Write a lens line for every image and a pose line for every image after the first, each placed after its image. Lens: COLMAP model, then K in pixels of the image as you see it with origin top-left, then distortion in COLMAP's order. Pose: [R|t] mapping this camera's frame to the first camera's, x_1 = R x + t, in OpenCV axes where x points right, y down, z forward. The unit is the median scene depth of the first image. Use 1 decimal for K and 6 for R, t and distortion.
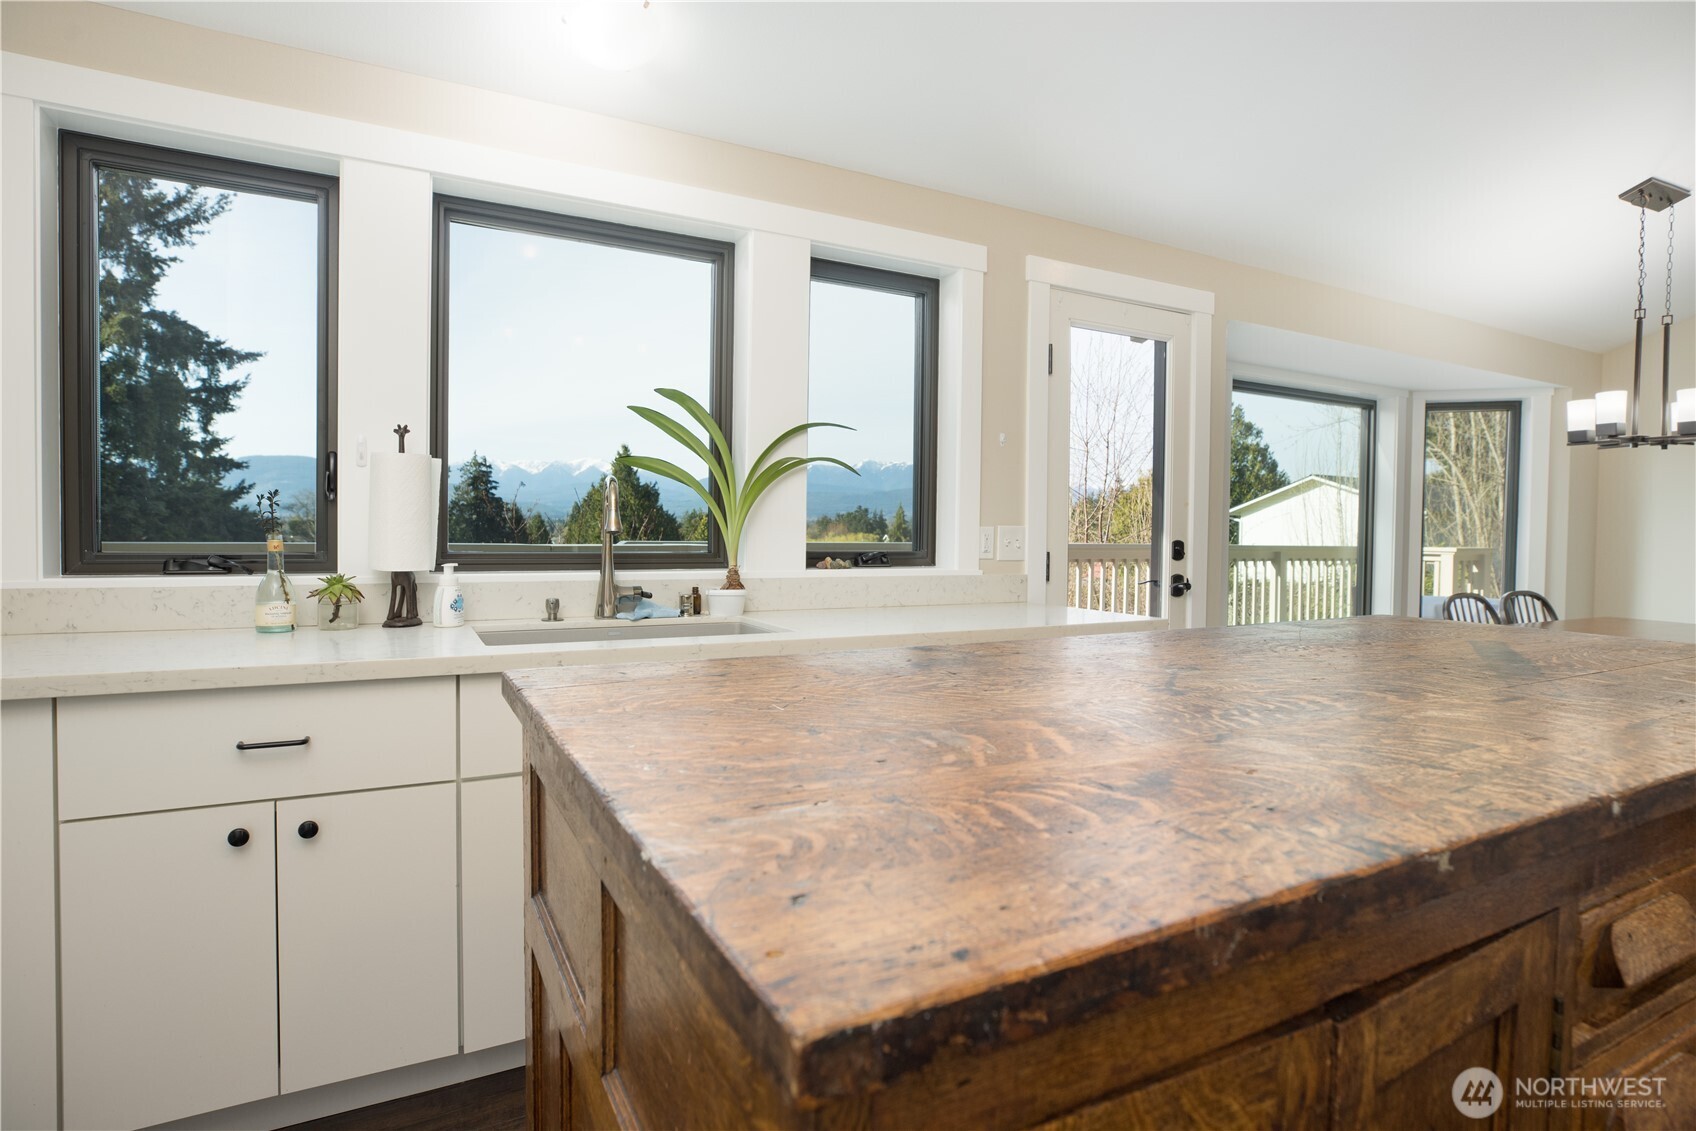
lens RADIAL K [[885.7, 0, 848.1], [0, 885.7, 559.8], [0, 0, 1]] dist [-0.006593, 0.002342]
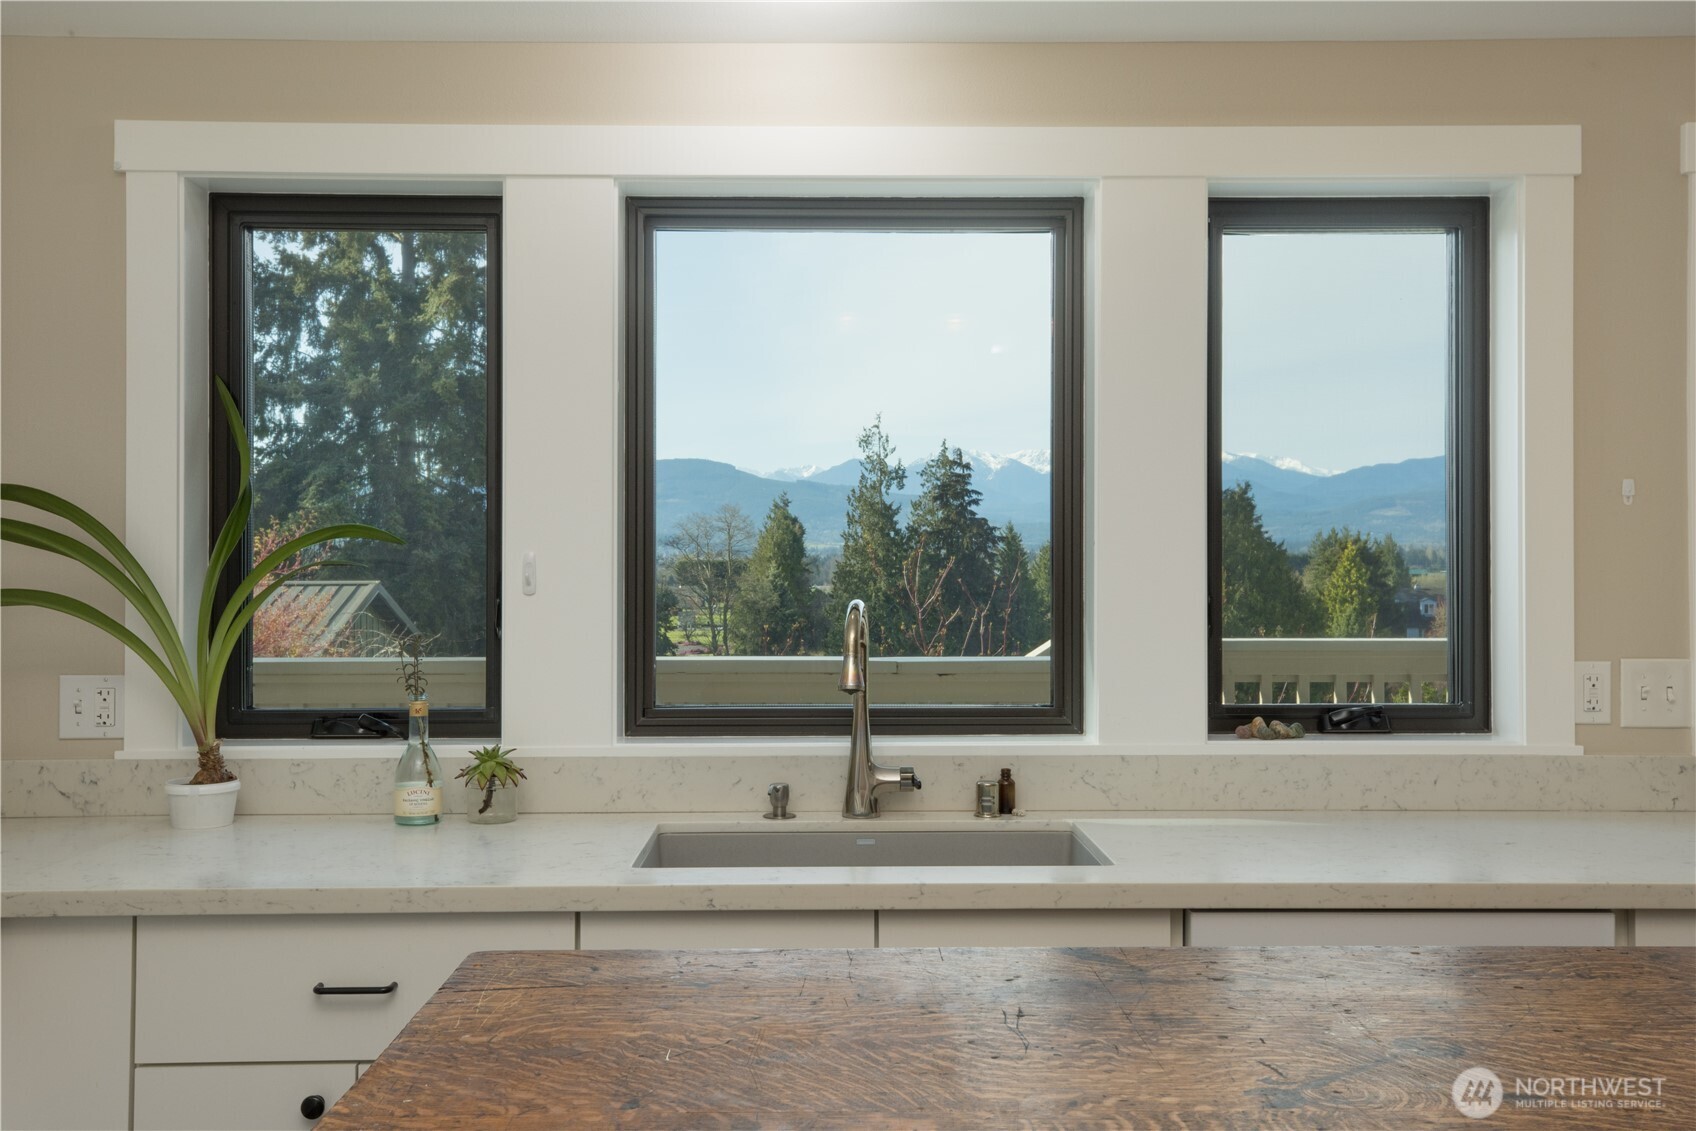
lens RADIAL K [[1642.3, 0, 850.6], [0, 1642.3, 561.3], [0, 0, 1]] dist [0.045802, 0.000000]
pose [[0.895411, -0.013764, -0.445027, 0.241706], [-0.002934, 0.999318, -0.036809, -0.071191], [0.445230, 0.034265, 0.894760, -0.074651]]
